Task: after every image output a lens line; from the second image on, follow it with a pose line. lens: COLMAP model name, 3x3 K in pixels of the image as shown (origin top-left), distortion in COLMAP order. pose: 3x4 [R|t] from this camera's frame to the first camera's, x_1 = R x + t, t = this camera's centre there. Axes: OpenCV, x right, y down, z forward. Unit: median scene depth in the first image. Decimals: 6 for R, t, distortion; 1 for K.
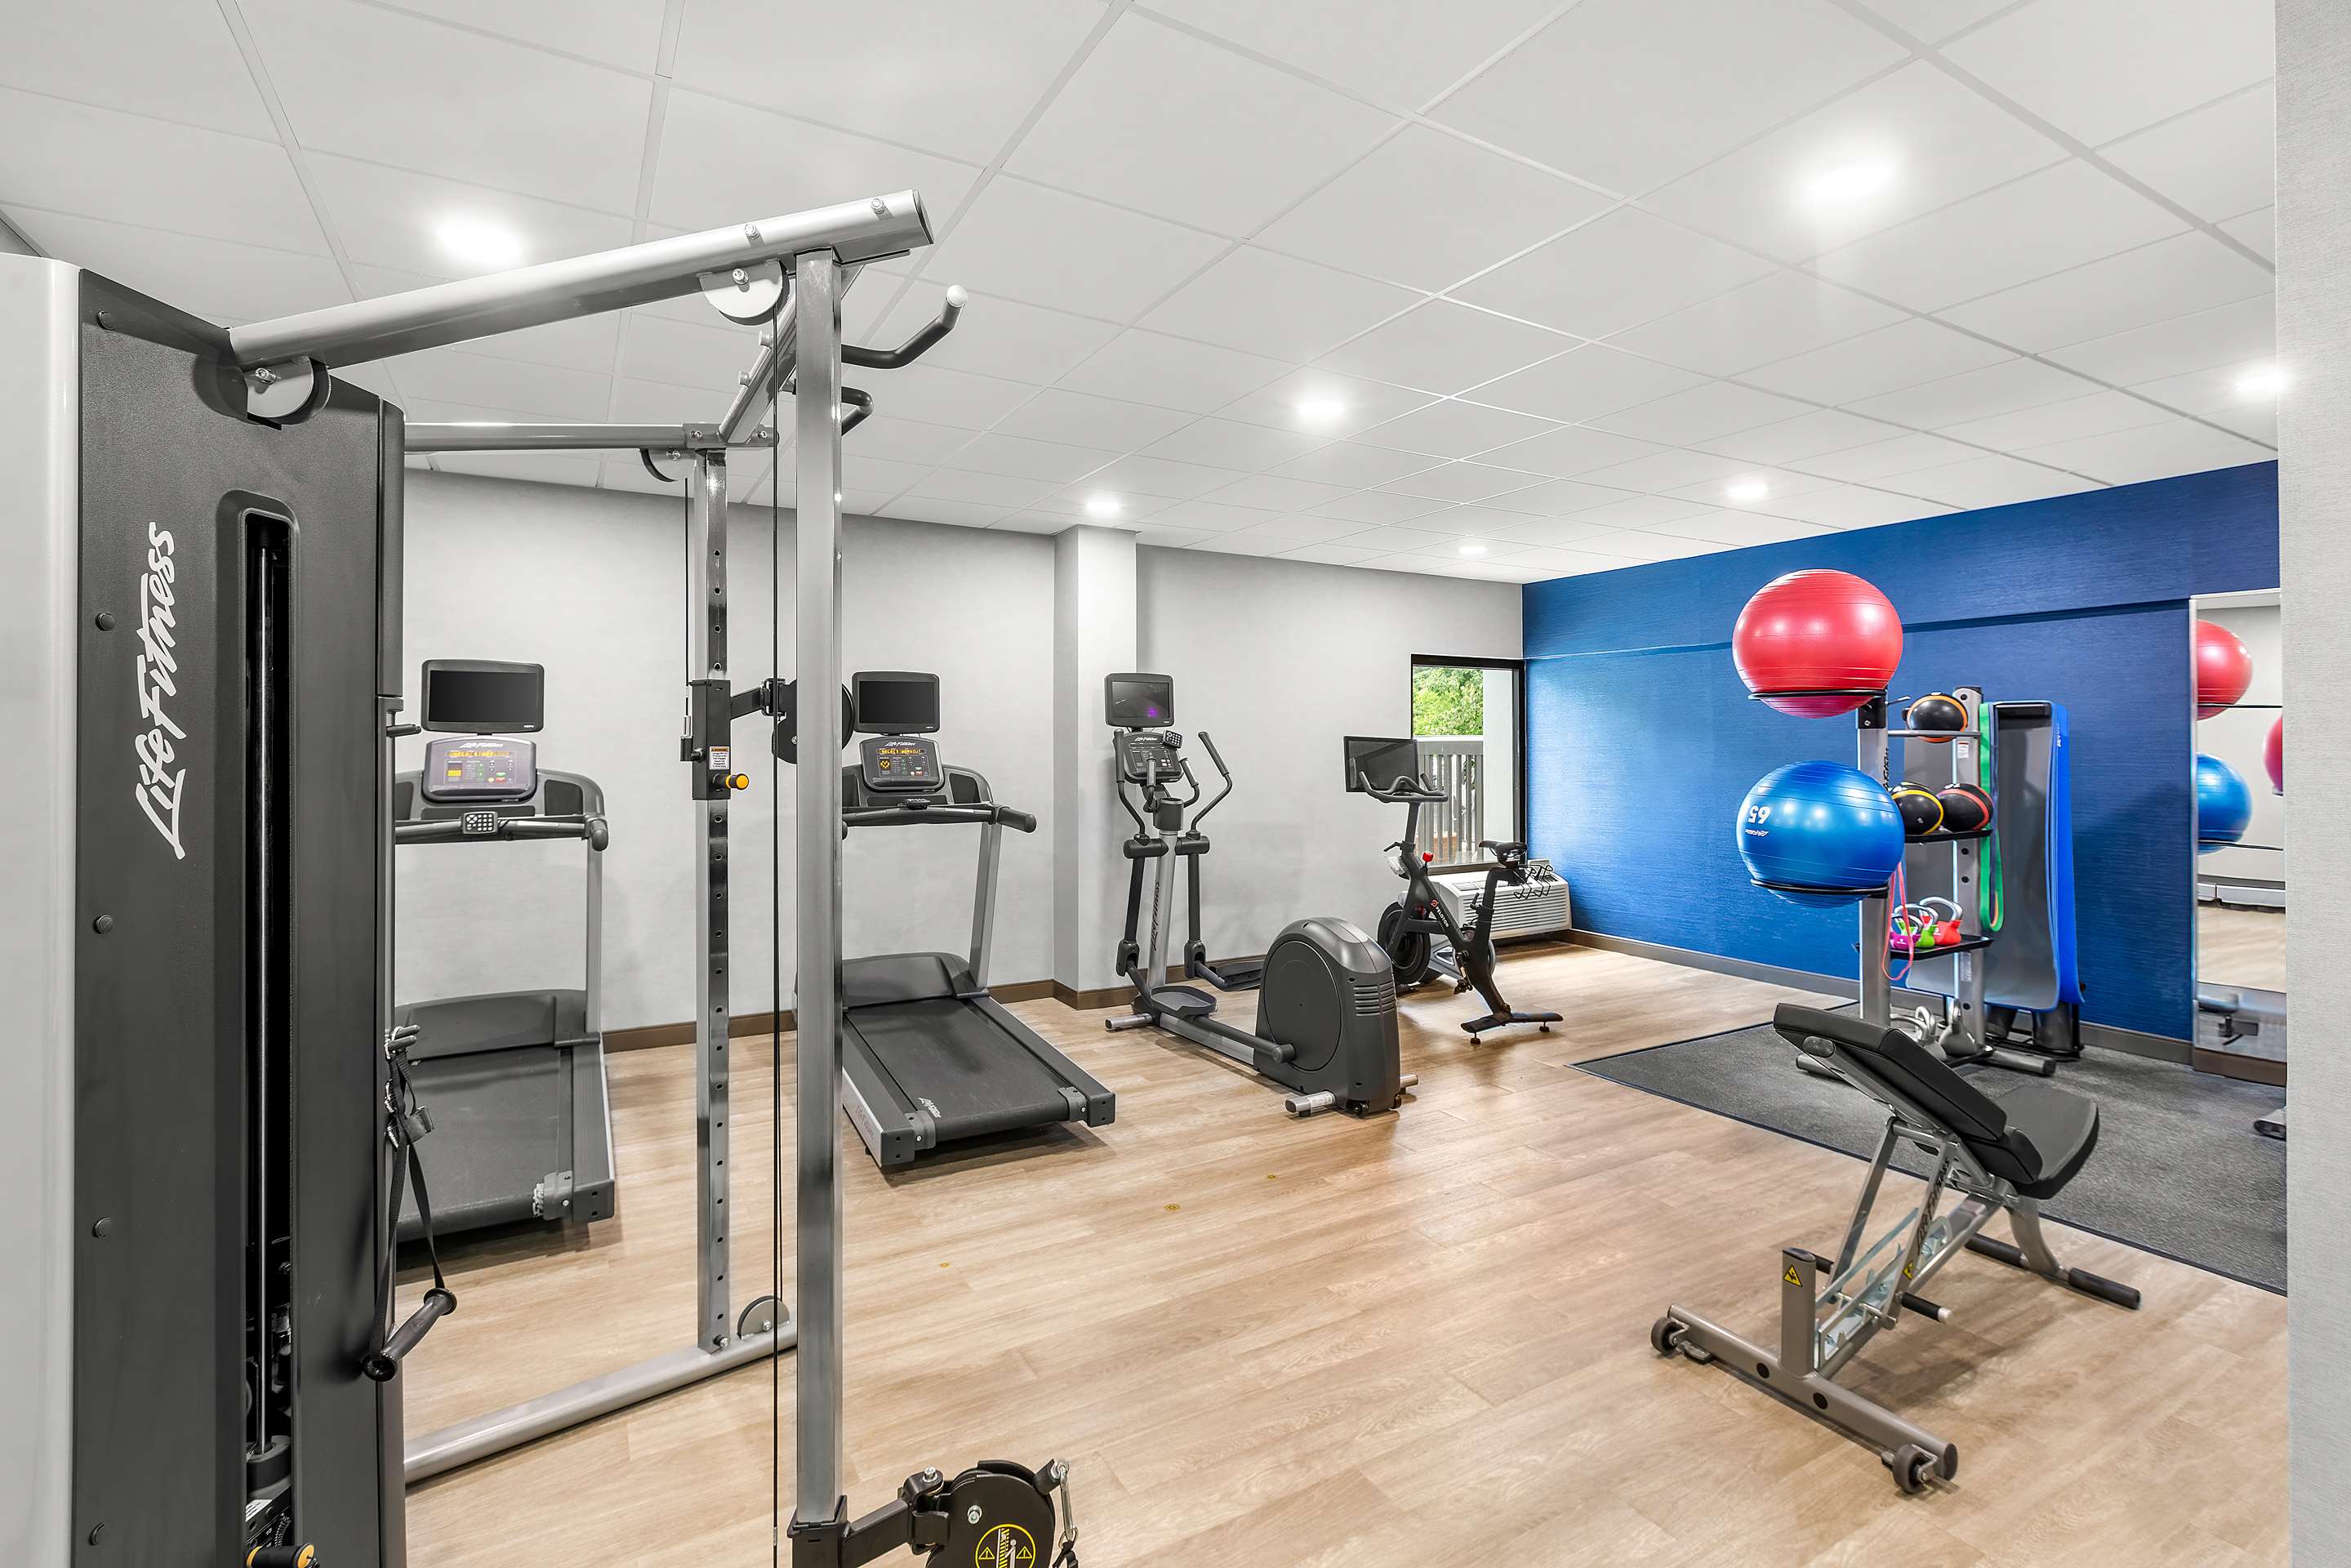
lens RADIAL K [[1070.1, 0, 1218.9], [0, 1070.1, 734.4], [0, 0, 1]] dist [0.002653, -0.001178]
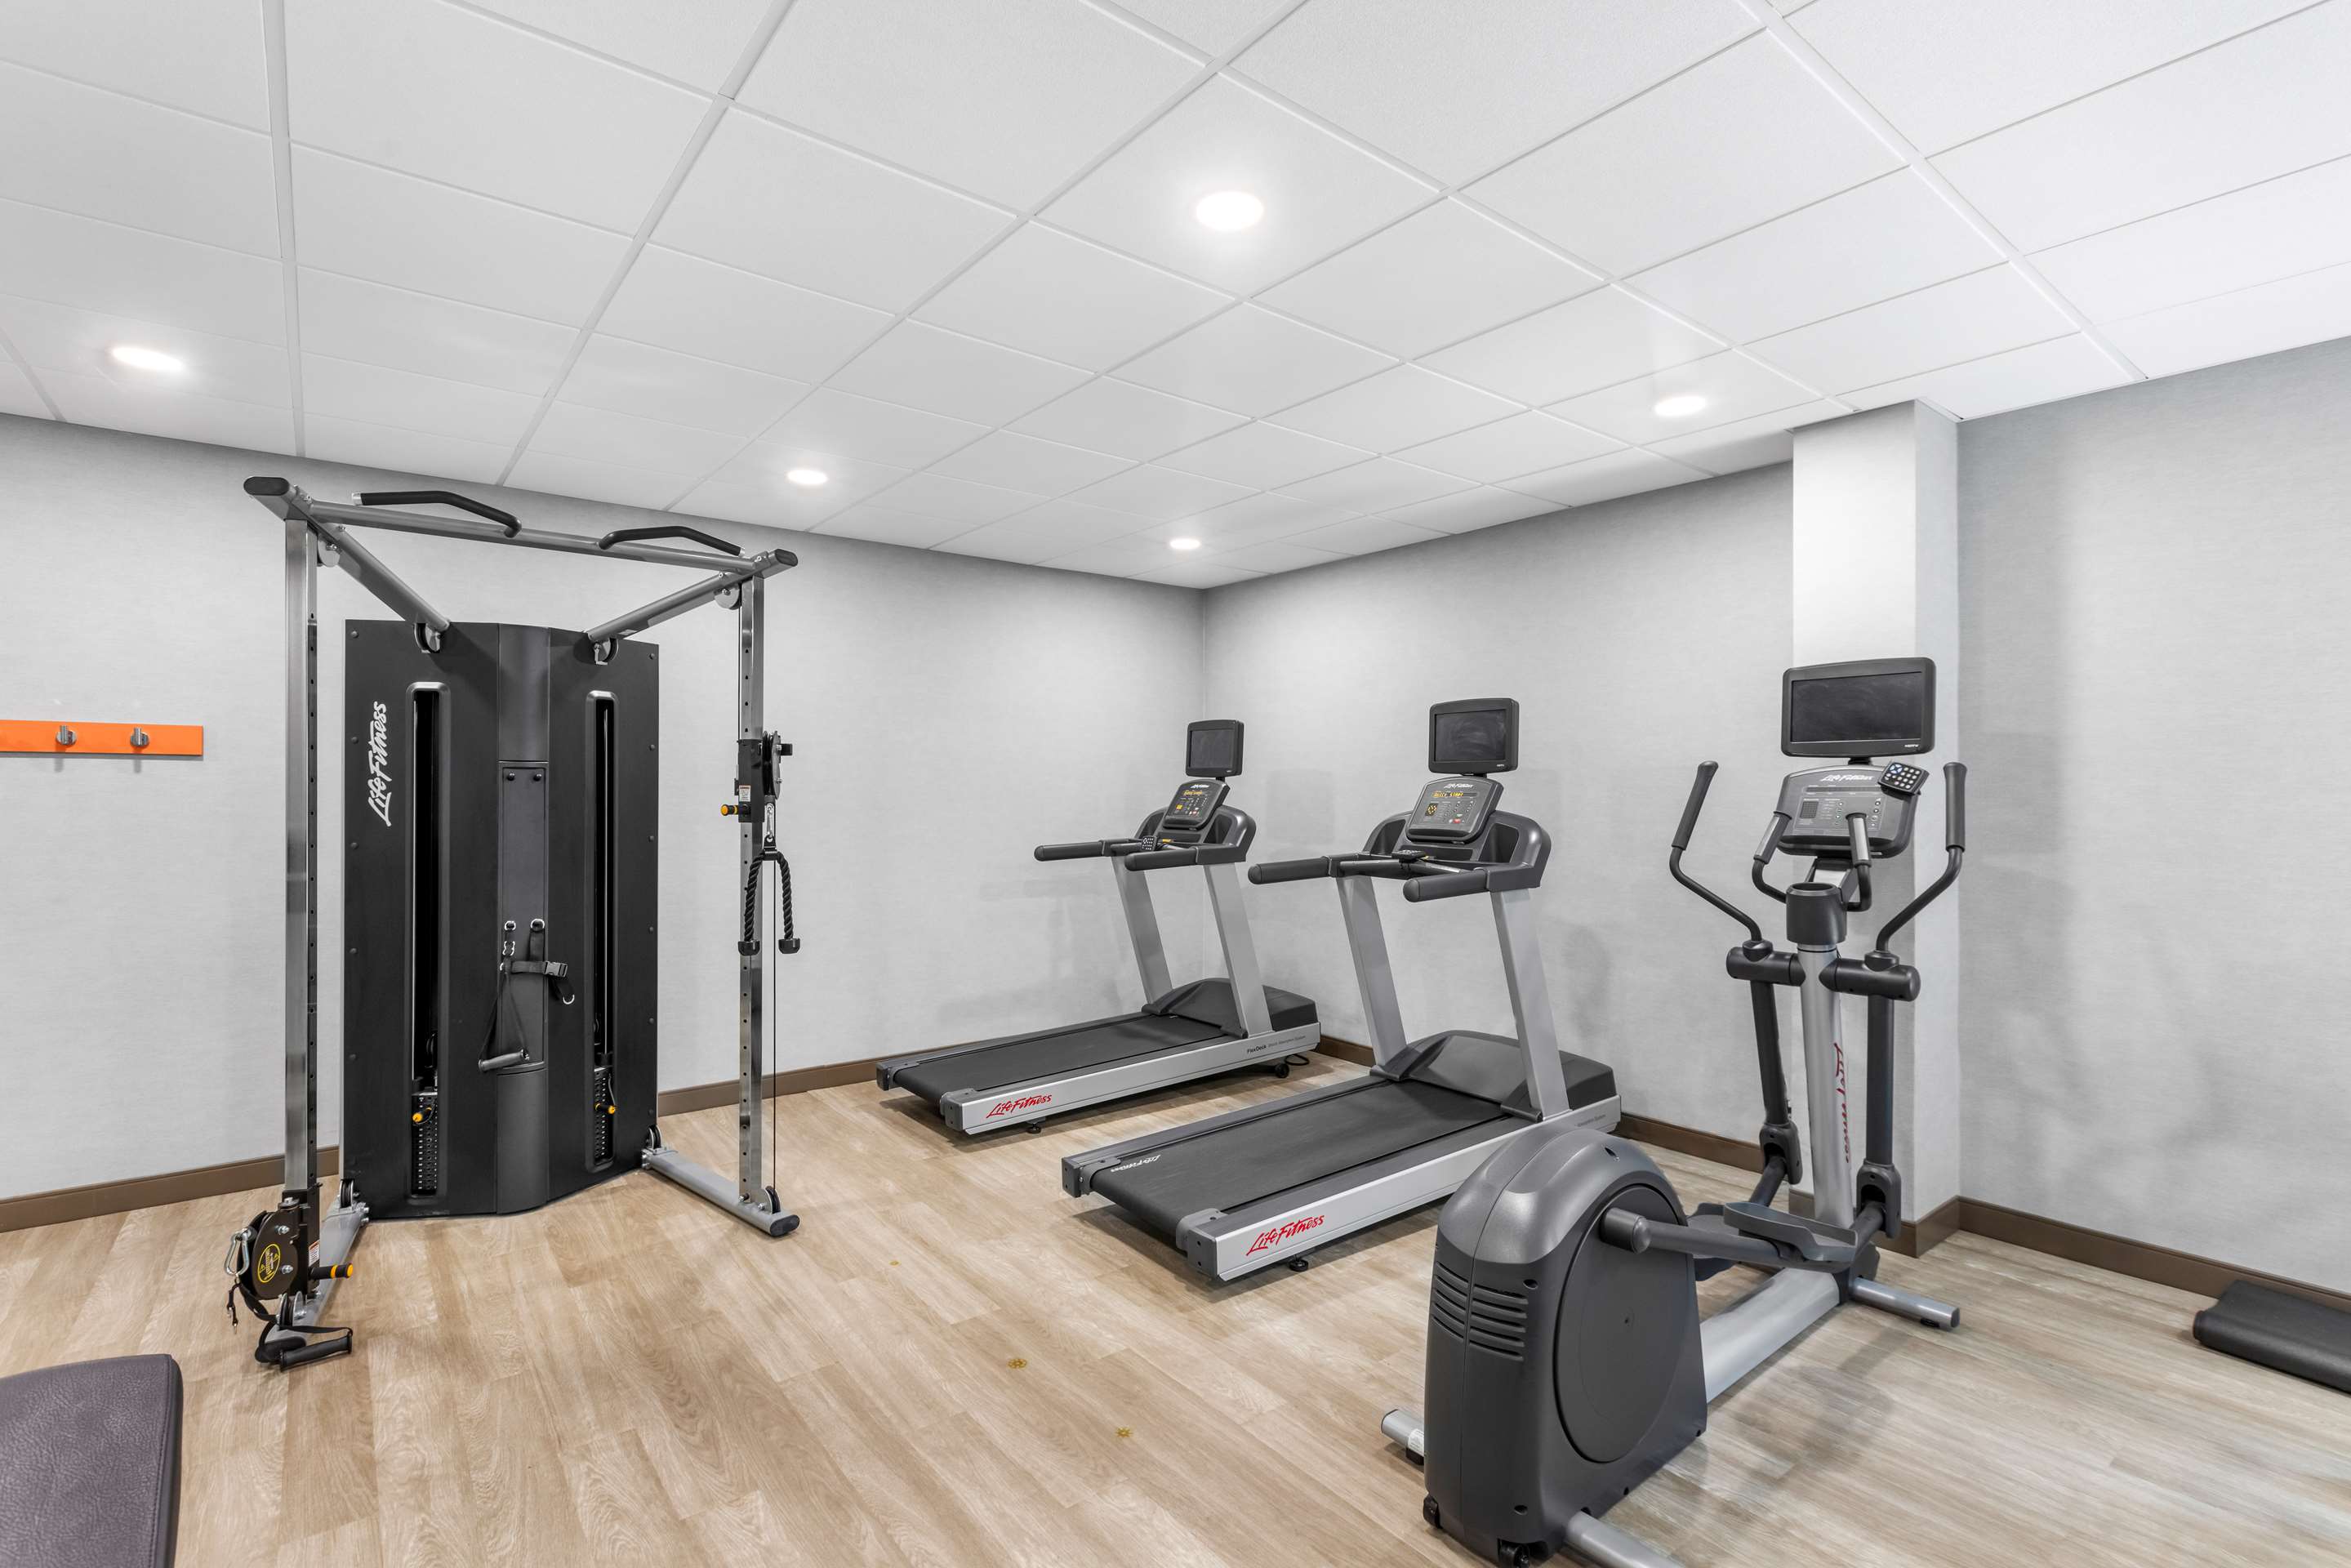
lens RADIAL K [[1070.1, 0, 1187.7], [0, 1070.1, 791.3], [0, 0, 1]] dist [0.002653, -0.001178]
pose [[0.141636, 0.003498, -0.989913, 0.857218], [0.005859, 0.999973, 0.004372, 0.012911], [0.989901, -0.006419, 0.141612, 1.137927]]
